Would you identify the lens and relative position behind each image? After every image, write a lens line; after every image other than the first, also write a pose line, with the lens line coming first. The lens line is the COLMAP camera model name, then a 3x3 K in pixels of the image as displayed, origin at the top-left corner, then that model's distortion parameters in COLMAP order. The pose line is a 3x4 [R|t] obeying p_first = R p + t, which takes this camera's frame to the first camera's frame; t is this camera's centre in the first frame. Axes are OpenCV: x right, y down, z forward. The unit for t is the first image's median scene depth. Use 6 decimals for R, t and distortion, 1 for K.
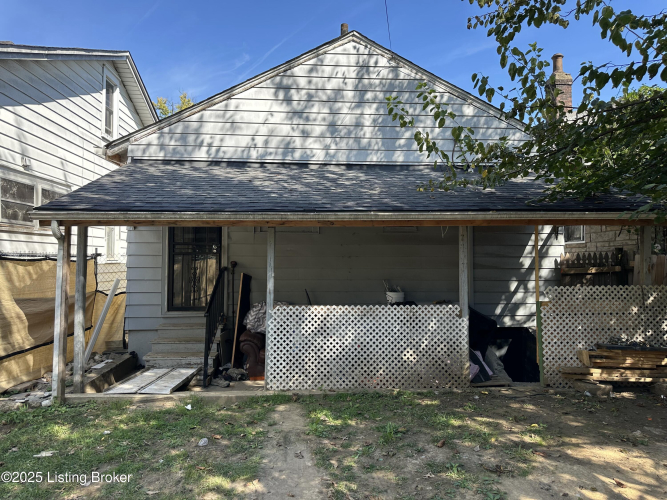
lens RADIAL K [[464.8, 0, 354.2], [0, 464.8, 236.0], [0, 0, 1]] dist [0.043683, 0.000003]
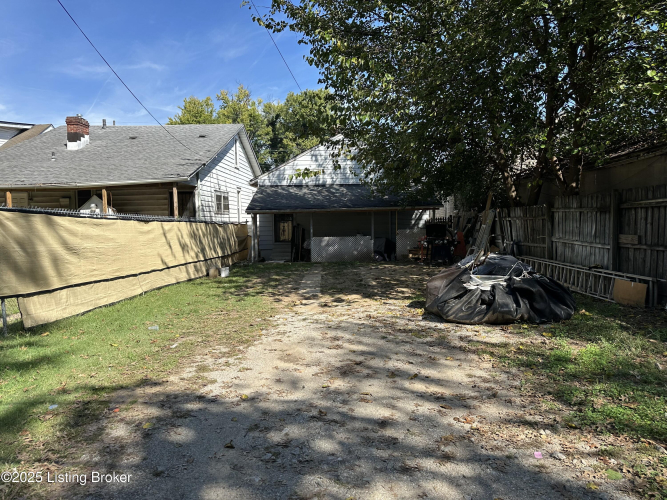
lens RADIAL K [[467.1, 0, 333.5], [0, 467.1, 250.0], [0, 0, 1]] dist [0.039033, -0.004312]
pose [[0.989413, -0.010100, -0.144775, 0.317271], [0.026124, 0.993675, 0.109212, -0.079953], [0.142757, -0.111837, 0.983419, -1.570112]]
